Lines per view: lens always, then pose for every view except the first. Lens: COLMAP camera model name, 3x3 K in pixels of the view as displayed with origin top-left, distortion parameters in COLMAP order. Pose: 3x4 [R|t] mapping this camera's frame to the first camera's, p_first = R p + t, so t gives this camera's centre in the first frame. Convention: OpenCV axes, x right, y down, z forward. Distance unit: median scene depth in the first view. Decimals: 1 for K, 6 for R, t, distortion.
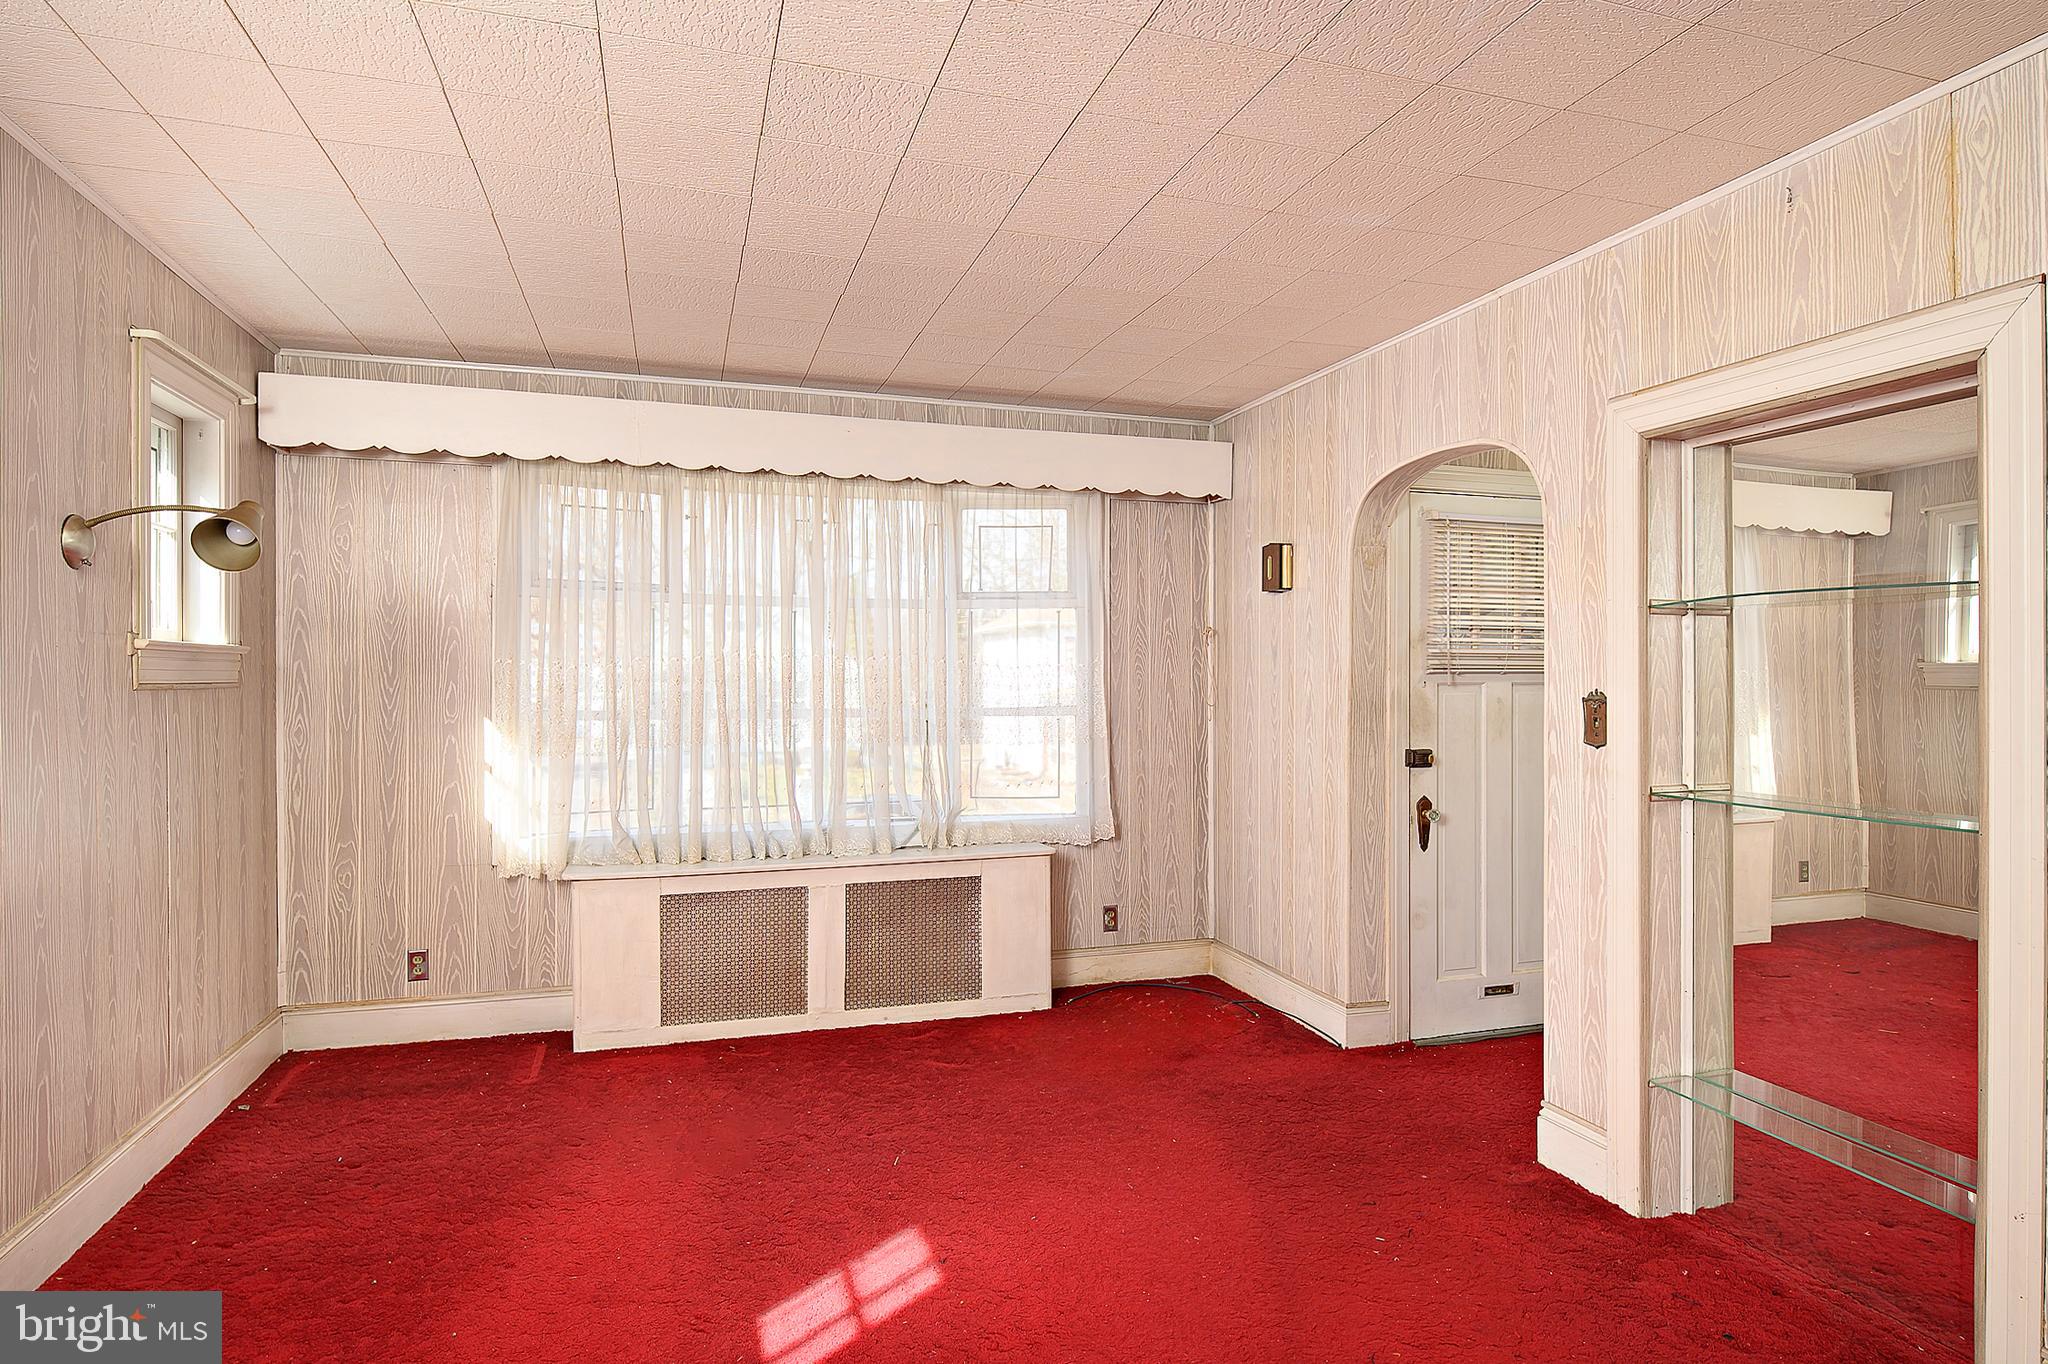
lens RADIAL K [[1114.6, 0, 1024.0], [0, 1114.6, 682.0], [0, 0, 1]] dist [-0.014475, -0.000429]
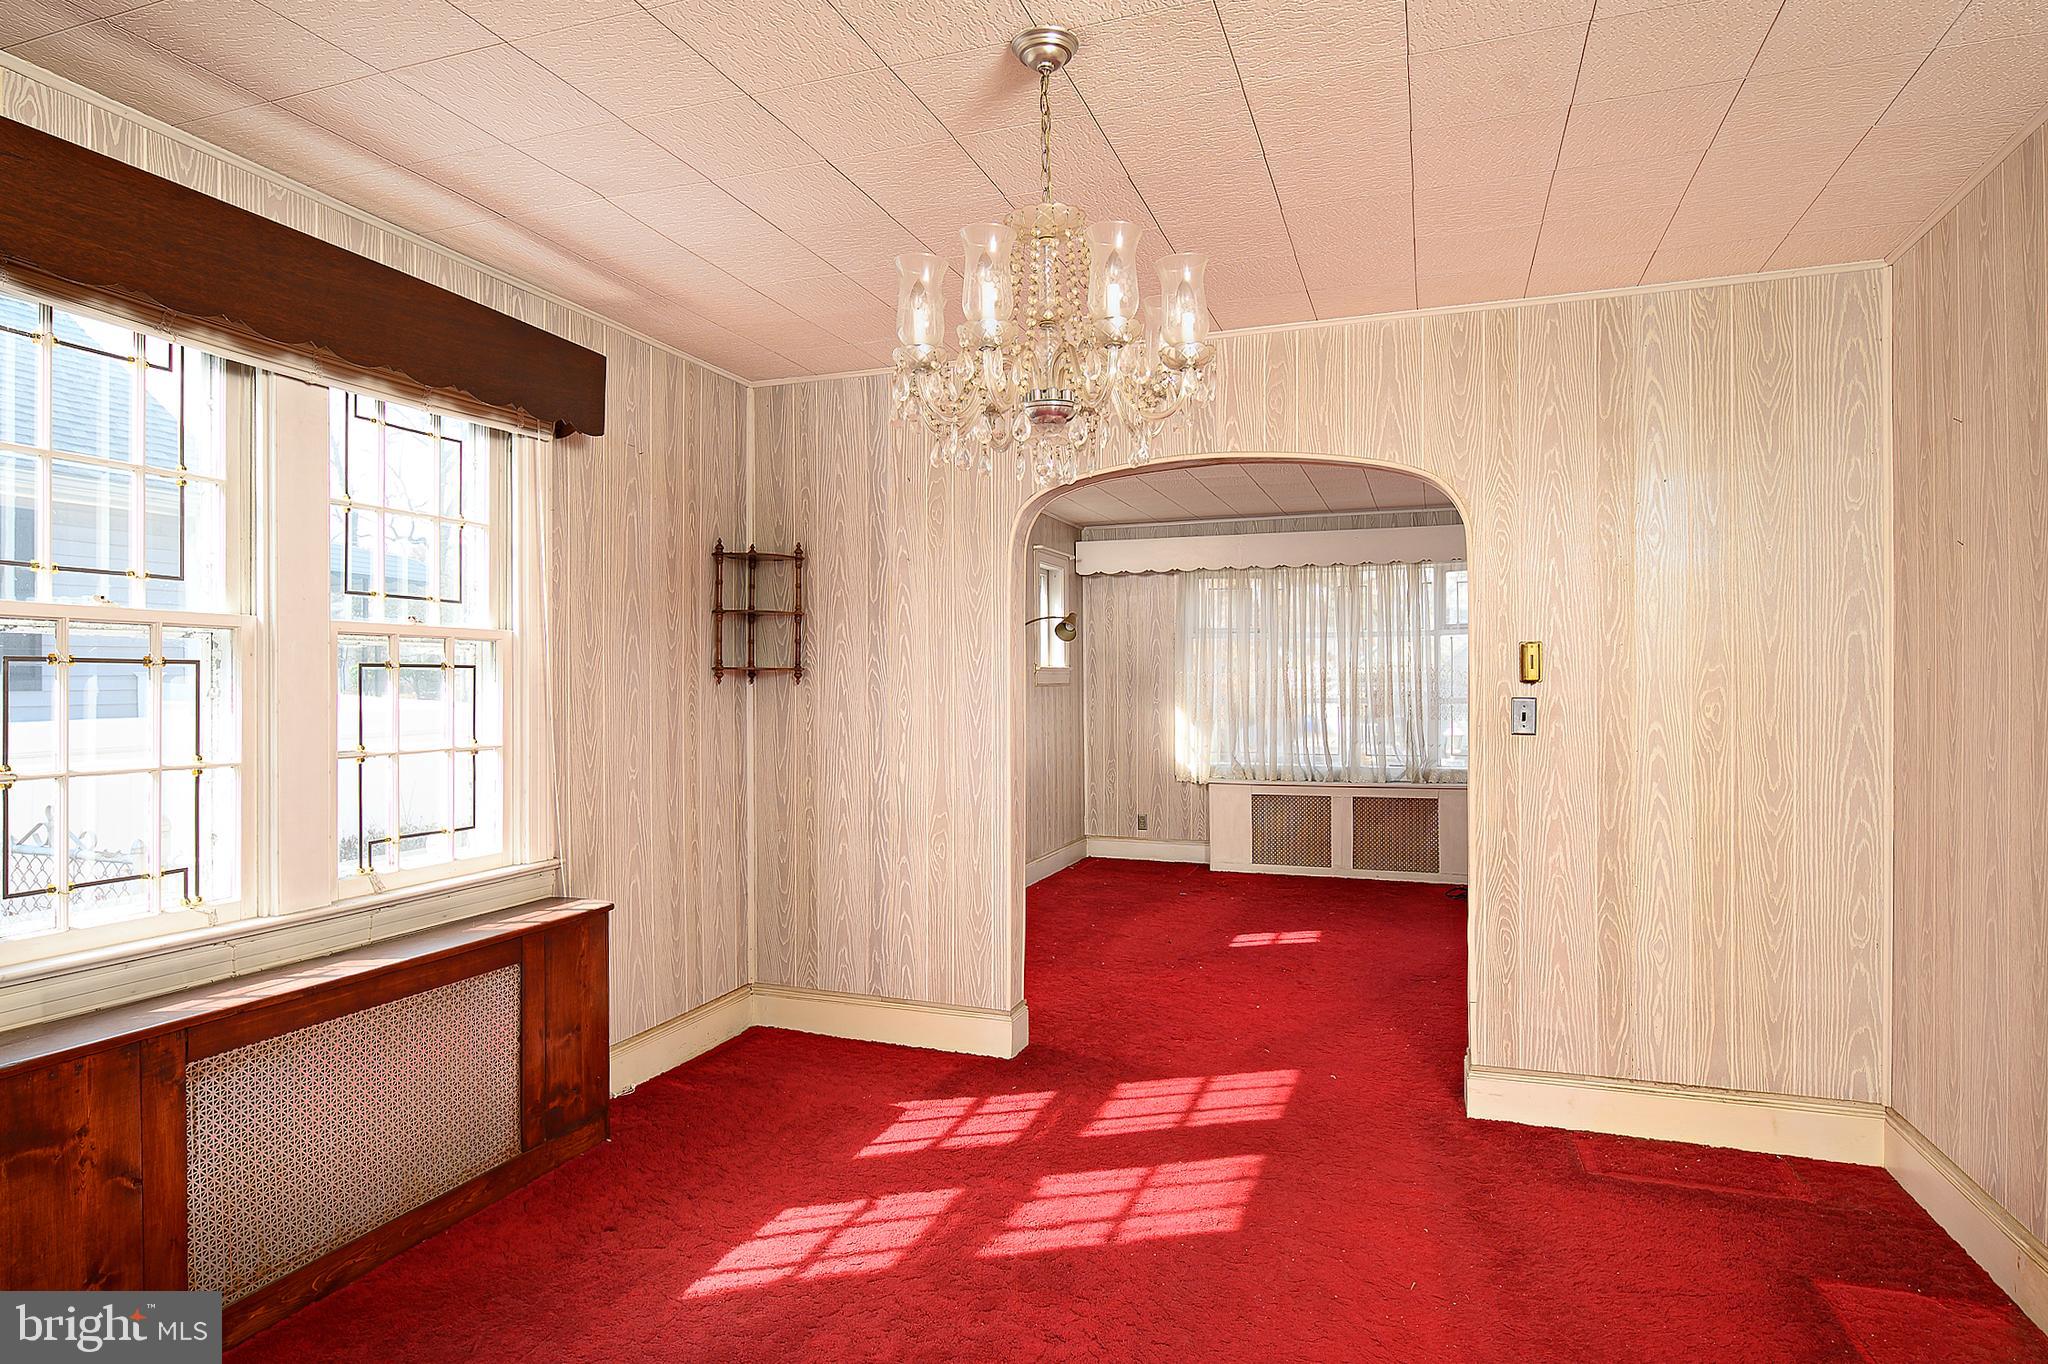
lens RADIAL K [[1114.6, 0, 1024.0], [0, 1114.6, 682.0], [0, 0, 1]] dist [-0.014475, -0.000429]
pose [[0.791533, -0.003990, -0.611113, 0.529042], [0.001870, 0.999990, -0.004106, 0.006430], [0.611123, 0.002107, 0.791533, -0.746258]]
